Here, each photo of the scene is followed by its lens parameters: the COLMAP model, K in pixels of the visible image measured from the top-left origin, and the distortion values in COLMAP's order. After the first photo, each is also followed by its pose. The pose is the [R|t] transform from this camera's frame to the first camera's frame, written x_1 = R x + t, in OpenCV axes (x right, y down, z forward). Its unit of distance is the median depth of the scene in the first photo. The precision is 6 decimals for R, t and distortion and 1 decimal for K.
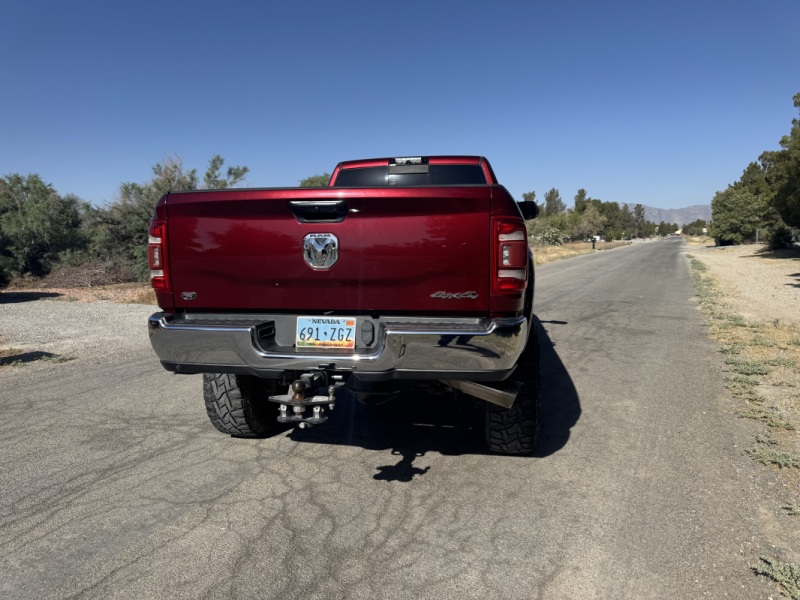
lens RADIAL K [[595.4, 0, 403.0], [0, 595.4, 302.2], [0, 0, 1]] dist [0.058388, -0.081537]
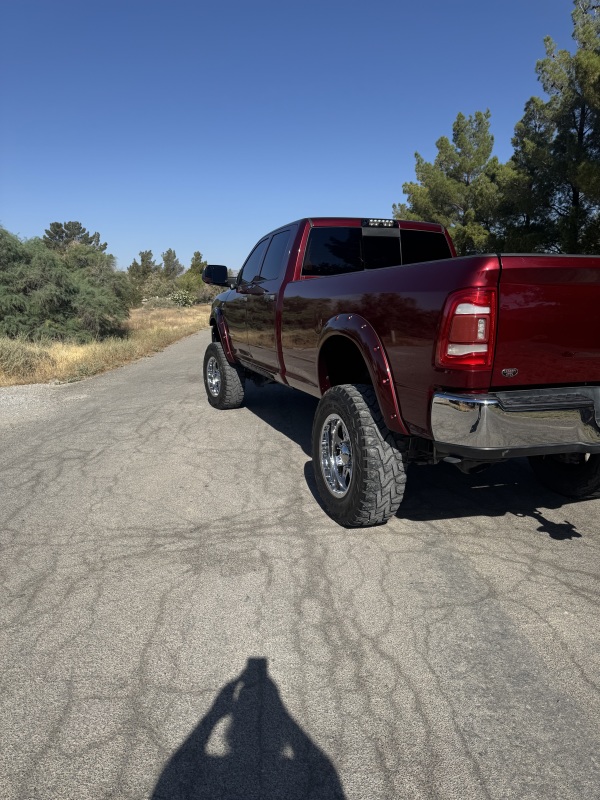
lens RADIAL K [[595.4, 0, 300.6], [0, 595.4, 390.9], [0, 0, 1]] dist [0.058388, -0.081537]
pose [[0.841740, -0.055445, 0.537029, -0.896377], [0.029988, 0.997978, 0.056033, -0.034829], [-0.539050, -0.031061, 0.841701, 0.332308]]
